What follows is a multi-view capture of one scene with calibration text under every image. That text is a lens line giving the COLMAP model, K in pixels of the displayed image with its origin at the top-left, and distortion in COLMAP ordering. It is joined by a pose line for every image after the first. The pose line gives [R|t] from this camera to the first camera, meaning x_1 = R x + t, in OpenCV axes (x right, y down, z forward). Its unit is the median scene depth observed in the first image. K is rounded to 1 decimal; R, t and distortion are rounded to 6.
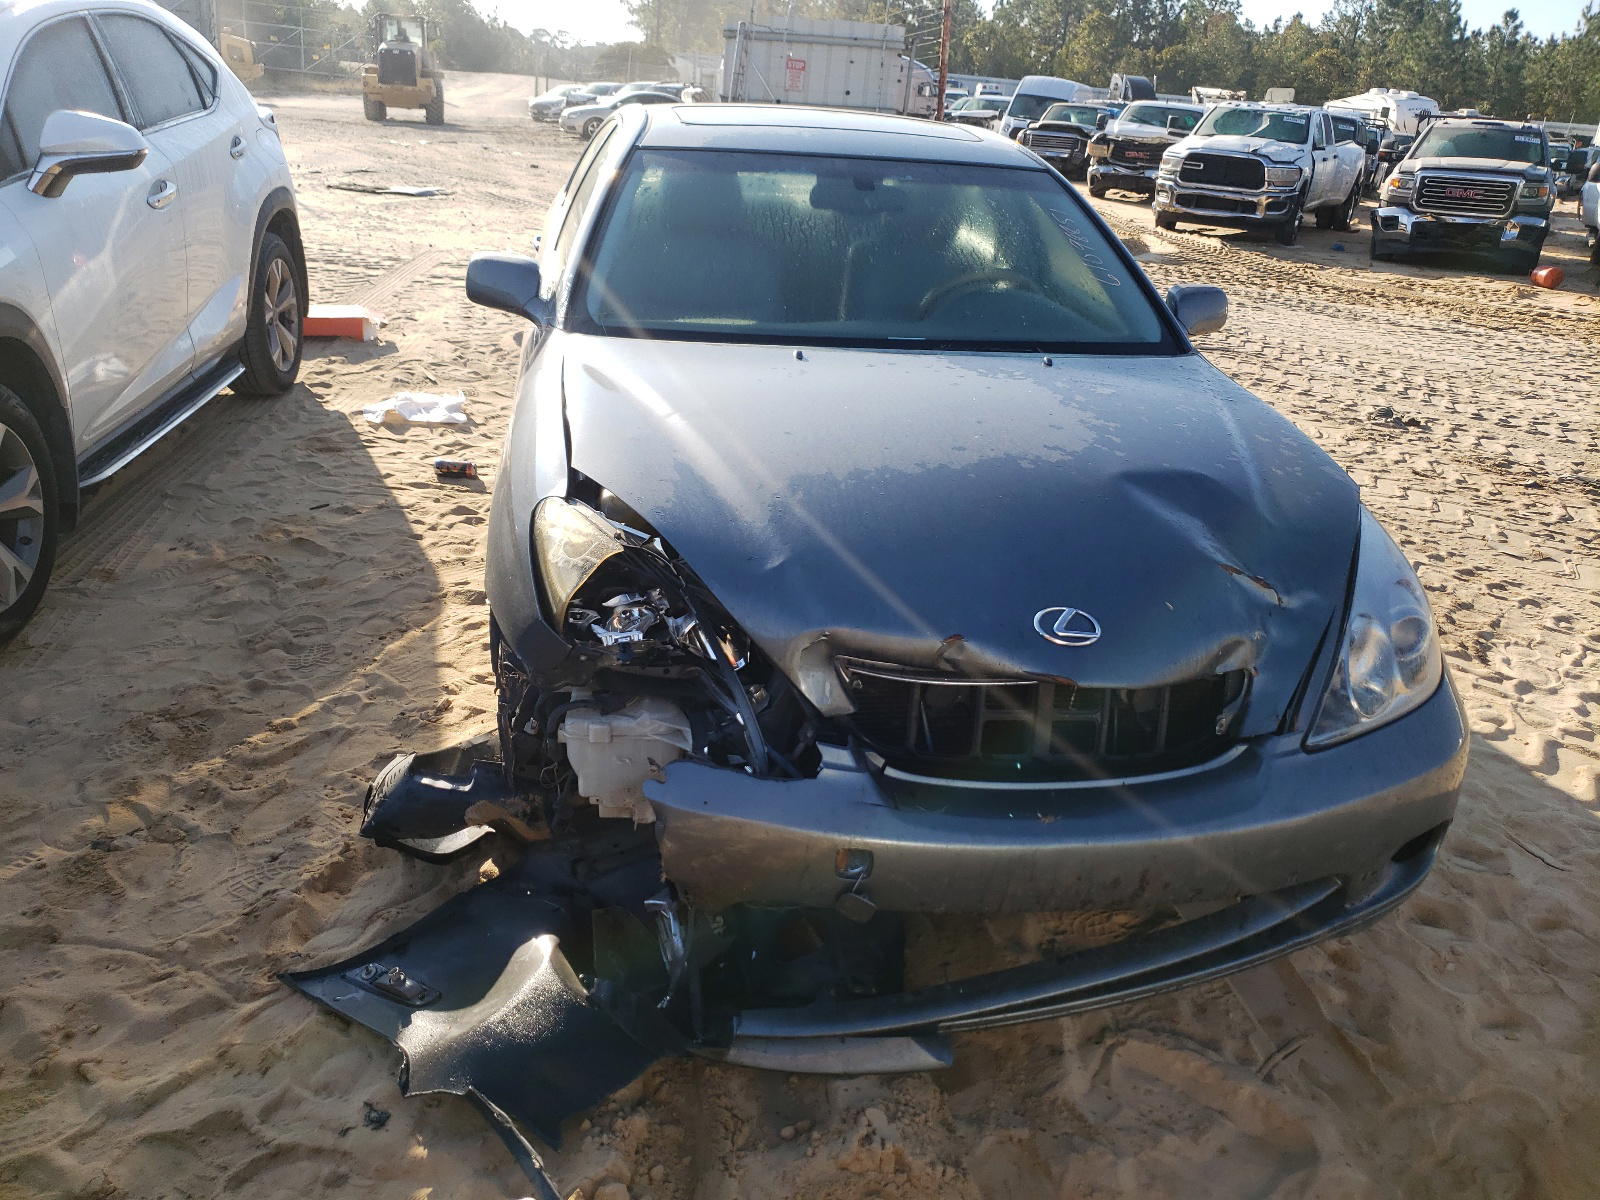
lens RADIAL K [[1217.2, 0, 794.7], [0, 1217.2, 538.9], [0, 0, 1]] dist [-0.034283, 0.071542]
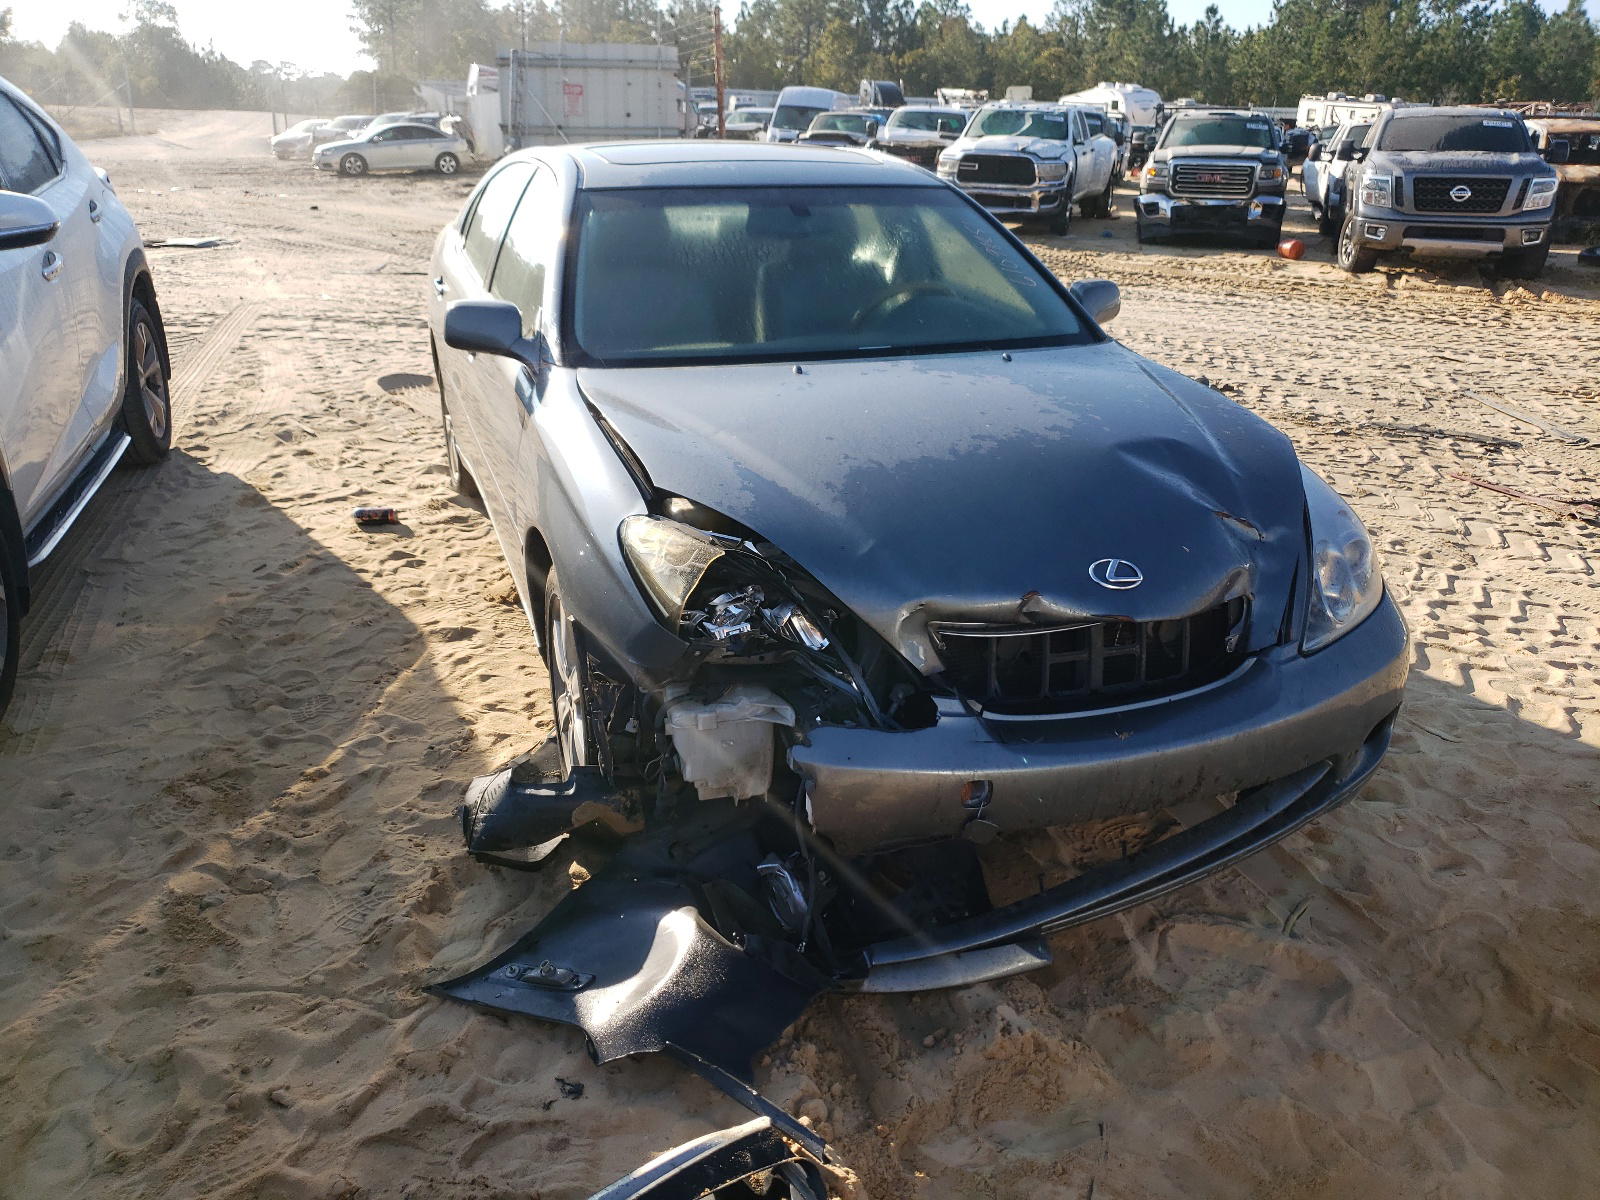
lens RADIAL K [[1217.2, 0, 794.7], [0, 1217.2, 538.9], [0, 0, 1]] dist [-0.034283, 0.071542]
pose [[0.981732, -0.107845, 0.156754, -0.184007], [0.109795, 0.993947, -0.003808, 0.005415], [-0.155394, 0.020949, 0.987630, -0.087979]]
